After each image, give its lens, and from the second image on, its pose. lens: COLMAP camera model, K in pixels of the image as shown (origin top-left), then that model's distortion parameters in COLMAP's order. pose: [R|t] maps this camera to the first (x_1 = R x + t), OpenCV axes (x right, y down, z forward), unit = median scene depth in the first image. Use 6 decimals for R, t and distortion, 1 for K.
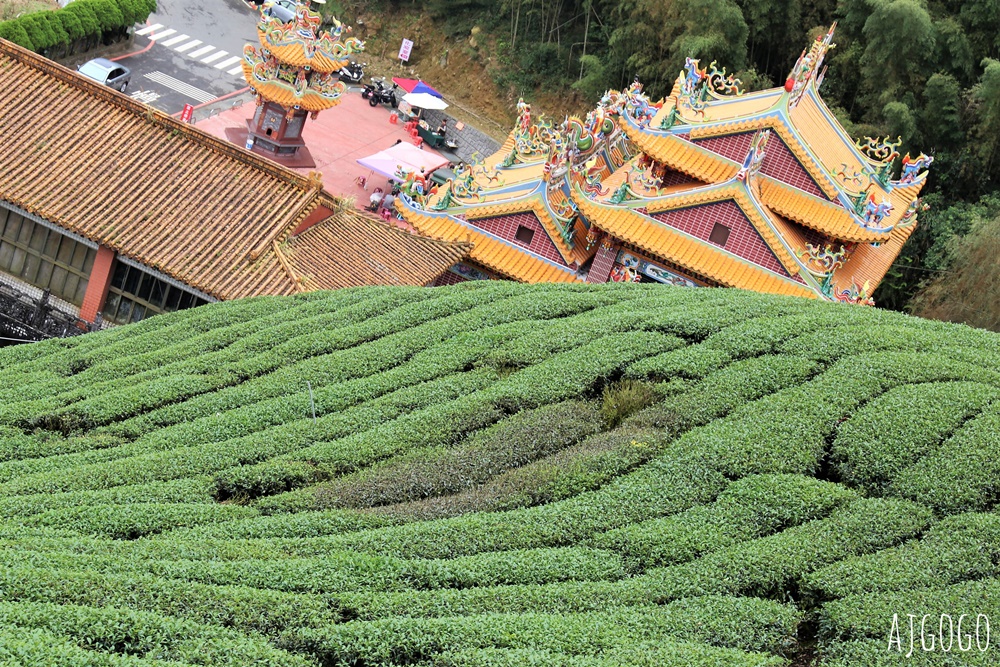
lens RADIAL K [[2200.8, 0, 500.0], [0, 2200.8, 333.5], [0, 0, 1]] dist [0.322961, 0.015807]
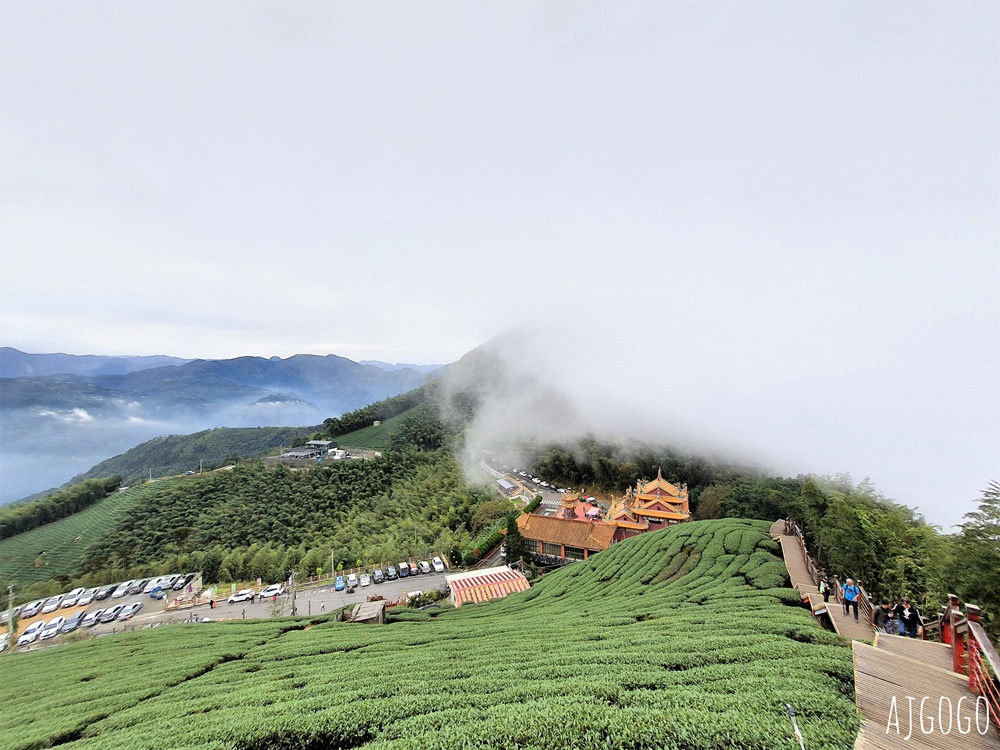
lens RADIAL K [[393.9, 0, 500.7], [0, 393.9, 372.0], [0, 0, 1]] dist [0.001264, -0.000141]
pose [[0.932973, -0.348015, -0.091909, -0.063998], [0.279800, 0.861825, -0.423049, -0.032178], [0.226437, 0.368977, 0.901433, -0.141356]]
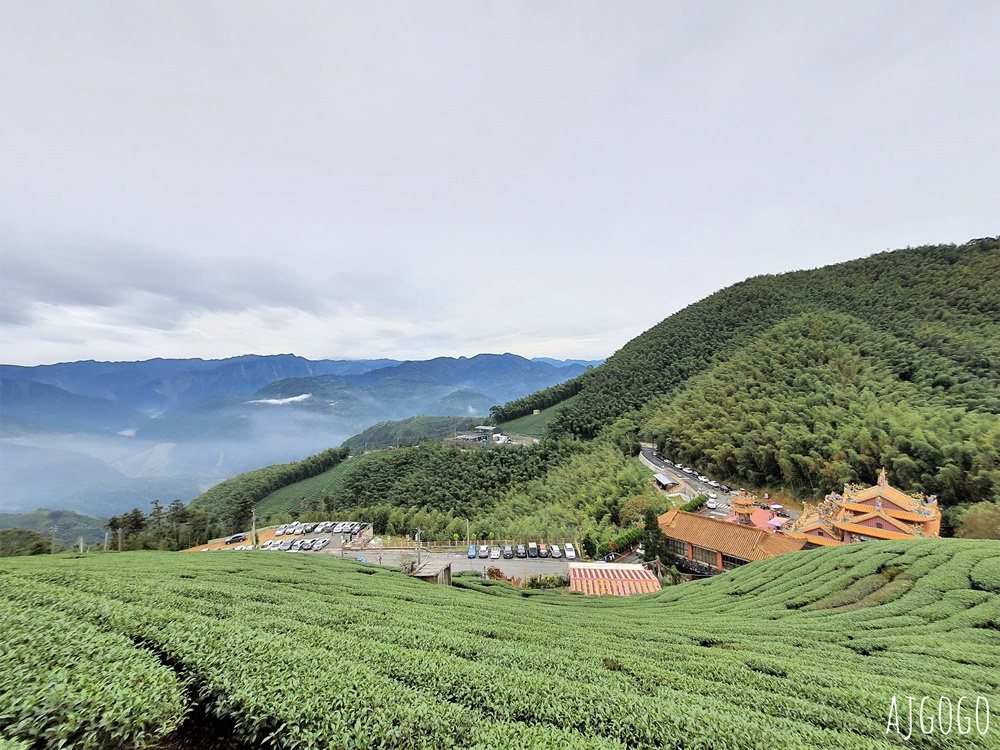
lens RADIAL K [[393.9, 0, 500.7], [0, 393.9, 372.0], [0, 0, 1]] dist [0.001264, -0.000141]
pose [[0.805908, -0.360853, -0.469358, -0.016786], [0.098871, 0.863679, -0.494250, -0.000150], [0.583726, 0.351914, 0.731724, -0.018769]]
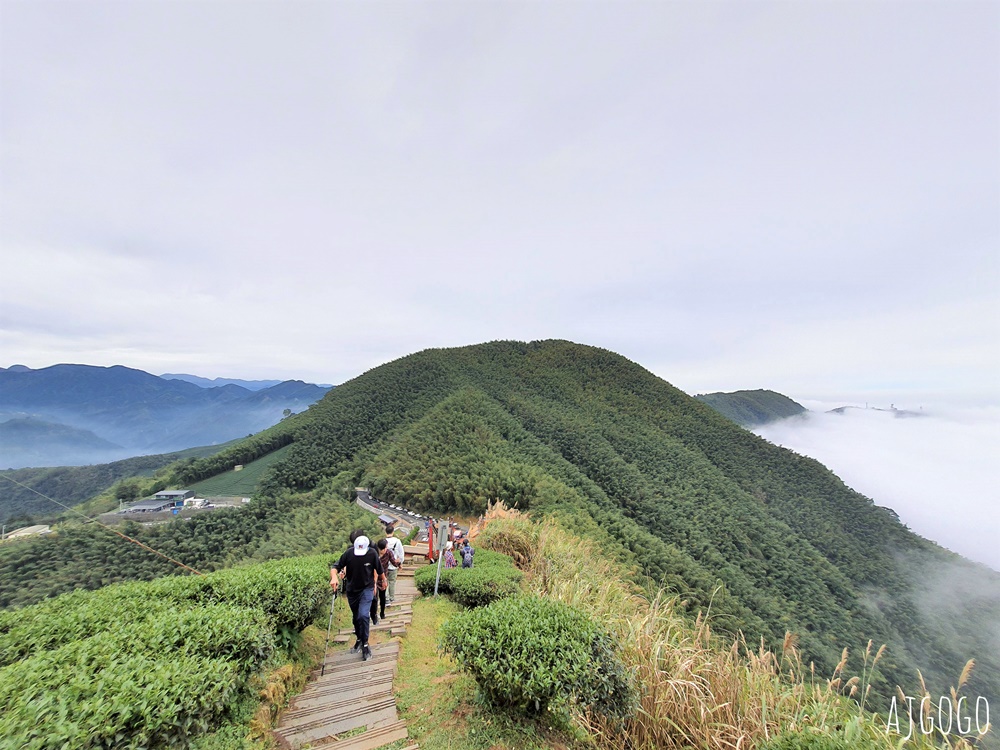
lens RADIAL K [[393.9, 0, 500.7], [0, 393.9, 372.0], [0, 0, 1]] dist [0.001264, -0.000141]
pose [[0.906393, -0.329181, 0.264749, -0.116236], [0.406361, 0.850669, -0.333517, -0.043135], [-0.115426, 0.409881, 0.904806, -0.809864]]
